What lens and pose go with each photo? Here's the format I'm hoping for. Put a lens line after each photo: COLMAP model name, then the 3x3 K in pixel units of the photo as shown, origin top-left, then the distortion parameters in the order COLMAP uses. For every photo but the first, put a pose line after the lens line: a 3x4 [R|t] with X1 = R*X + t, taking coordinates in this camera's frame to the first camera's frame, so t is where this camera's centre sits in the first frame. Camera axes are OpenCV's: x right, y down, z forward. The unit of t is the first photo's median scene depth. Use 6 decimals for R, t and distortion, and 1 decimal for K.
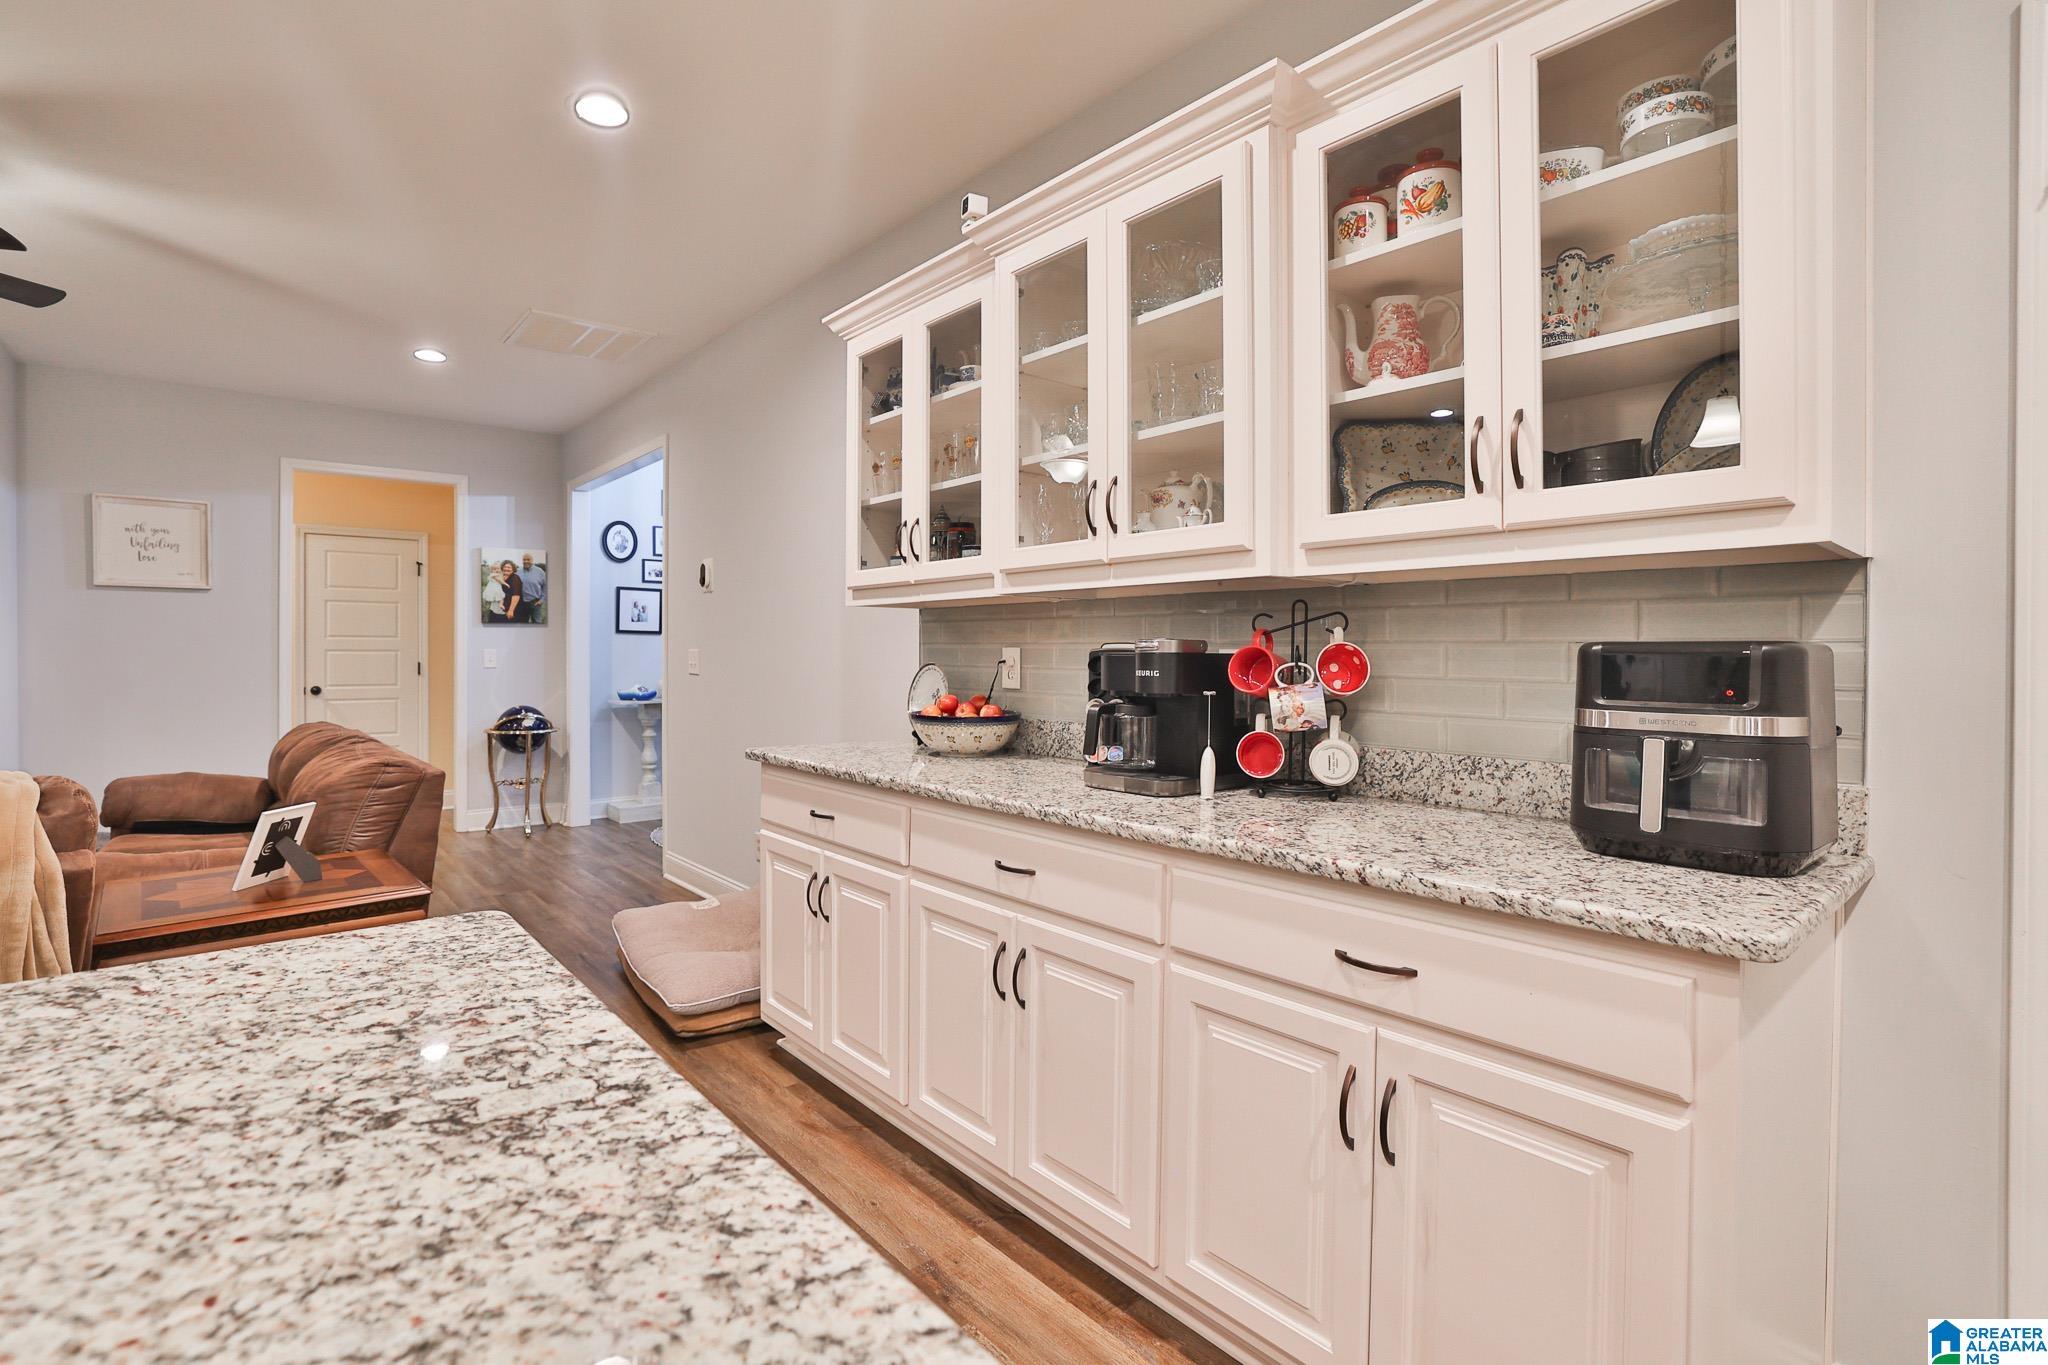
lens RADIAL K [[941.7, 0, 994.9], [0, 941.7, 662.8], [0, 0, 1]] dist [-0.046652, 0.016352]
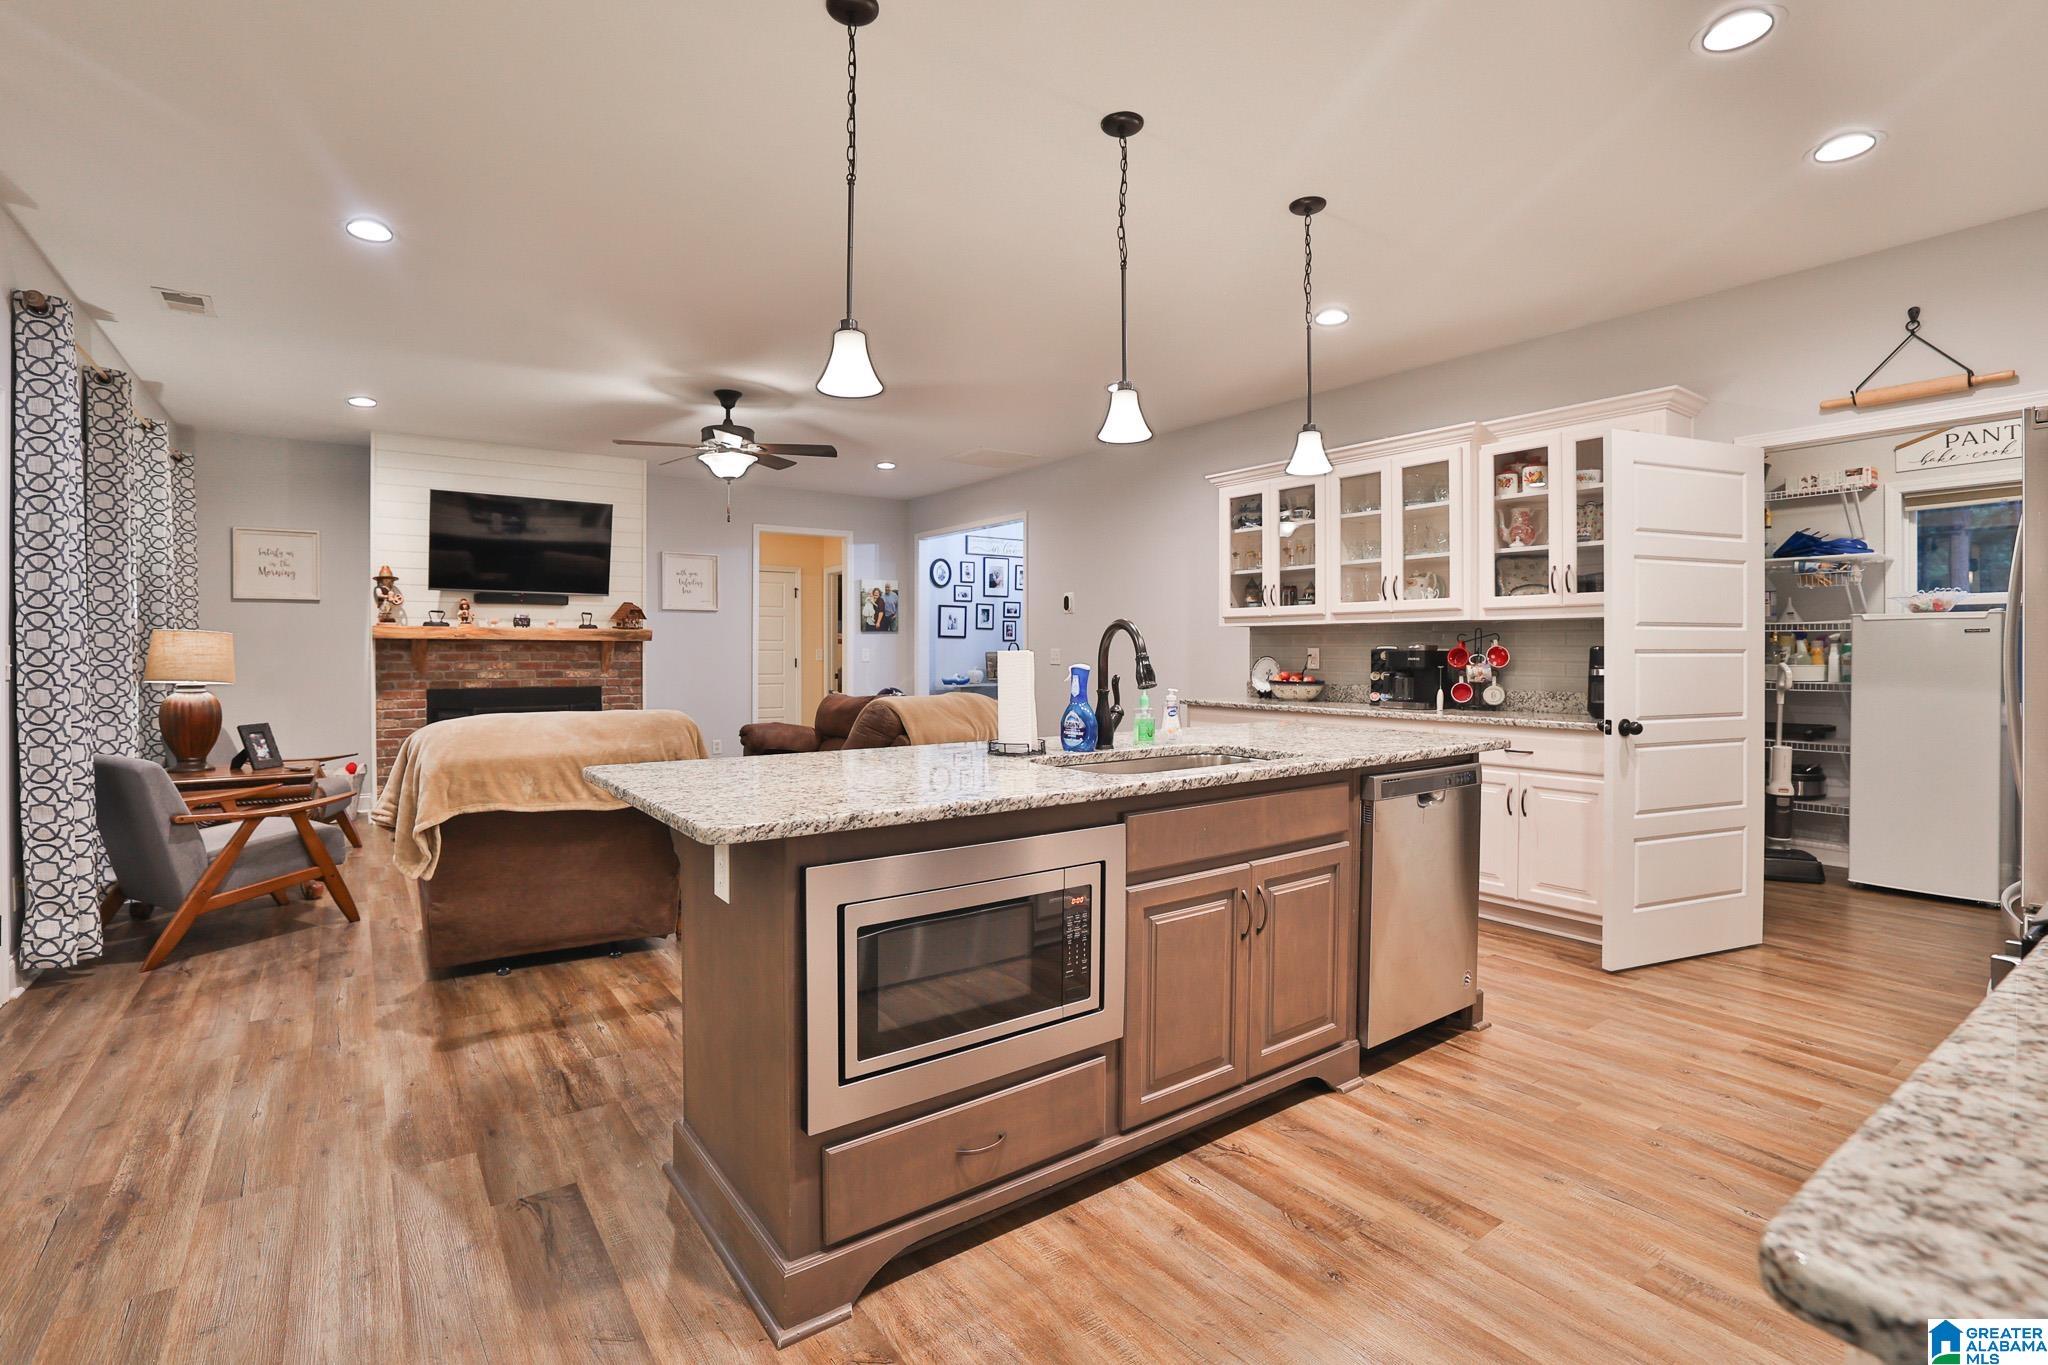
lens RADIAL K [[941.7, 0, 989.3], [0, 941.7, 660.4], [0, 0, 1]] dist [-0.046652, 0.016352]
pose [[0.995872, -0.001741, -0.090757, -0.525004], [0.001675, 0.999998, -0.000800, 0.011496], [0.090758, 0.000645, 0.995873, -1.104975]]
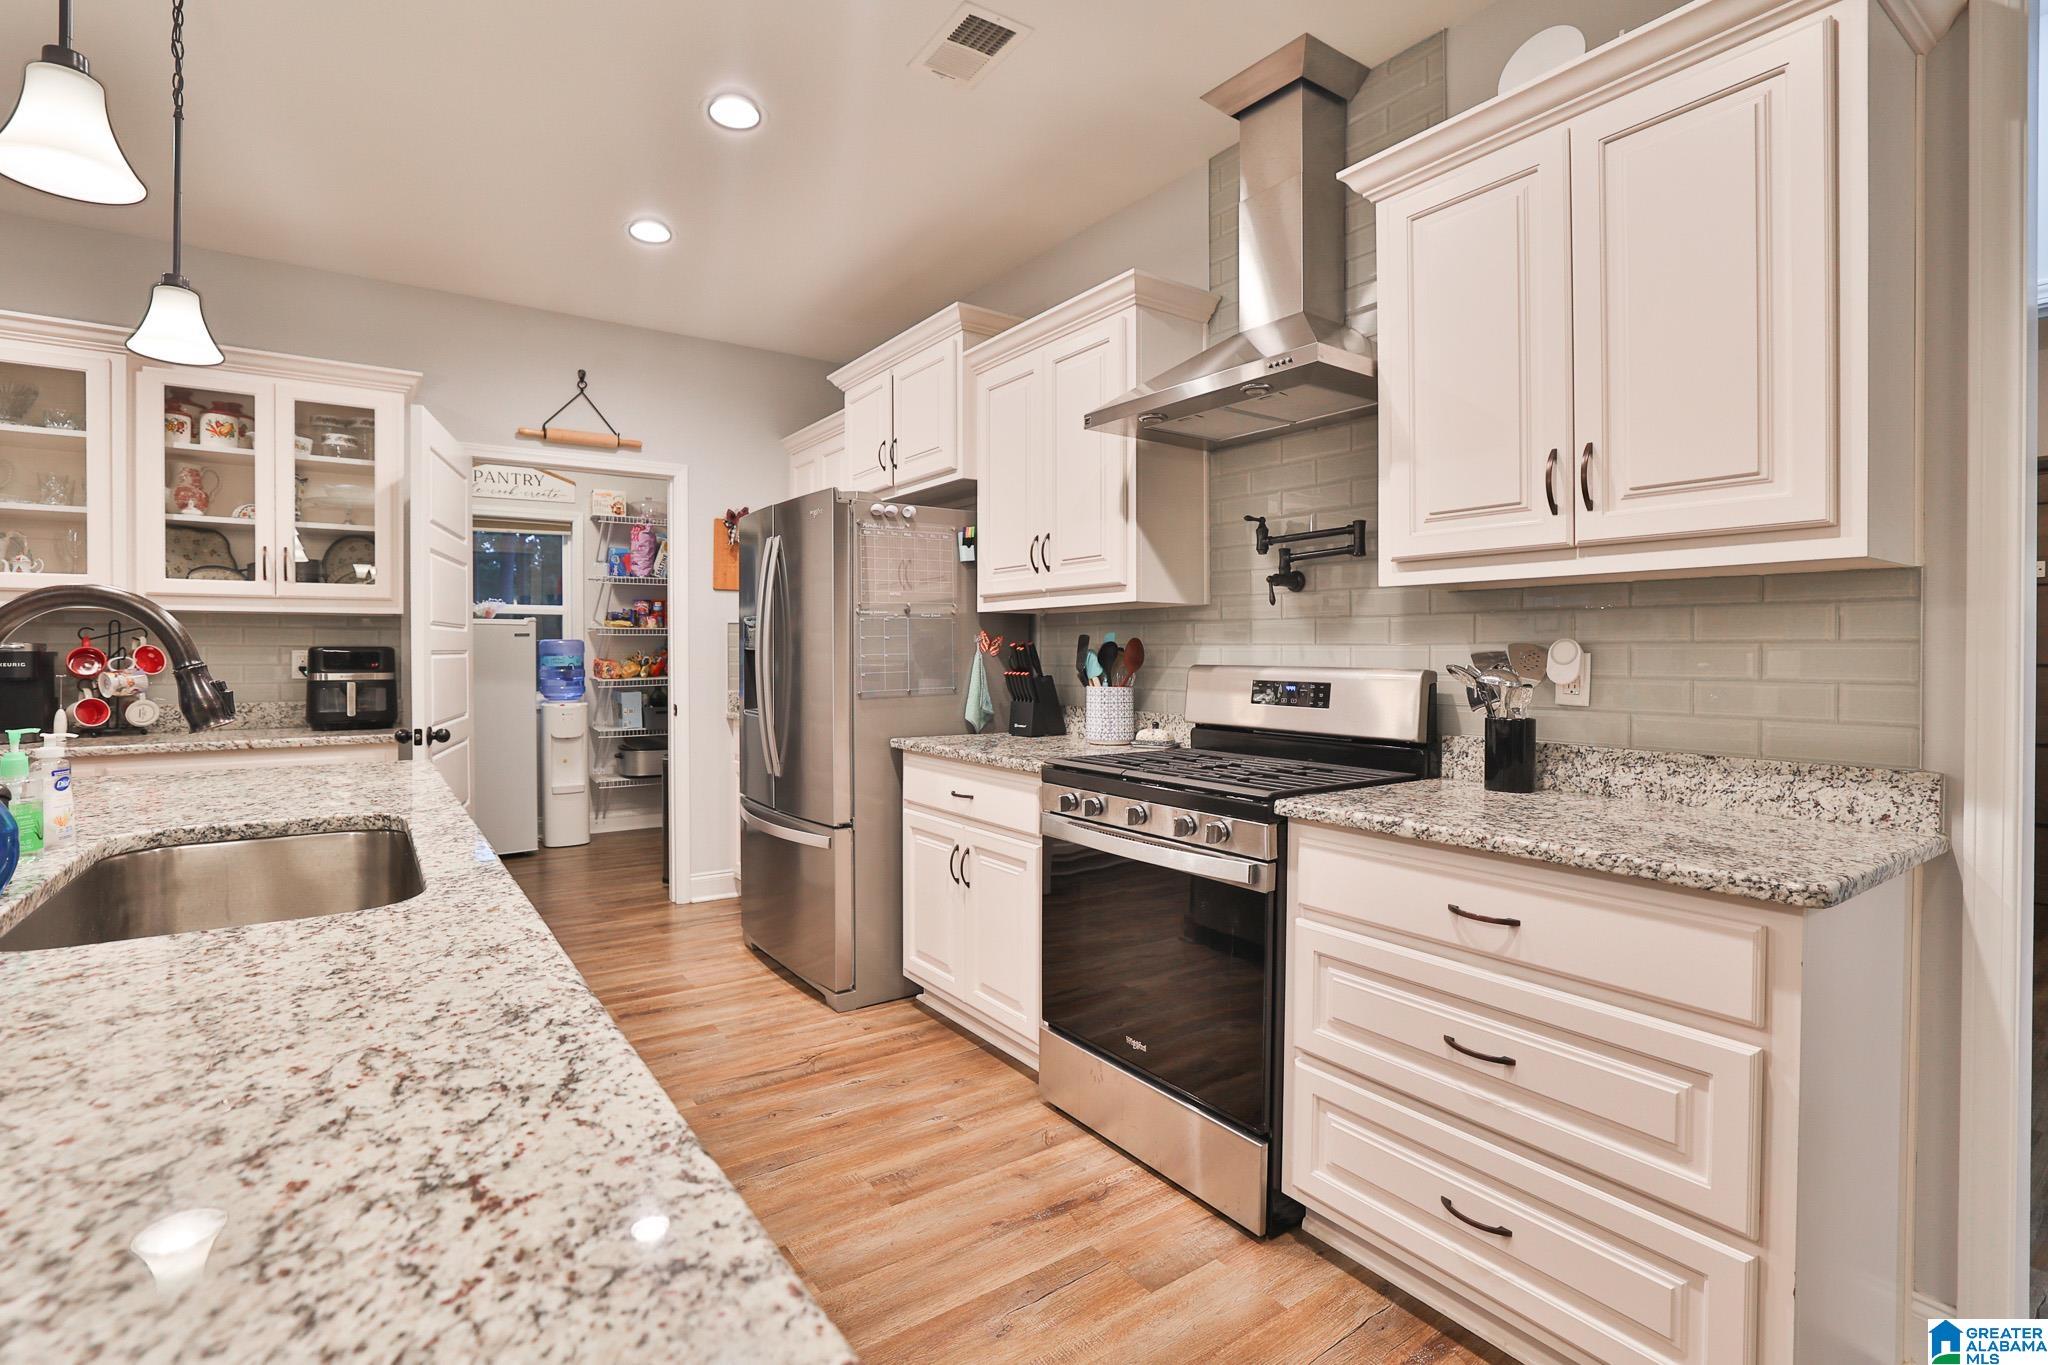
lens RADIAL K [[941.7, 0, 997.6], [0, 941.7, 659.9], [0, 0, 1]] dist [-0.046652, 0.016352]
pose [[0.090531, -0.012128, 0.995820, -0.879586], [0.010950, 0.999878, 0.011182, 0.003197], [-0.995833, 0.009892, 0.090653, -0.554828]]
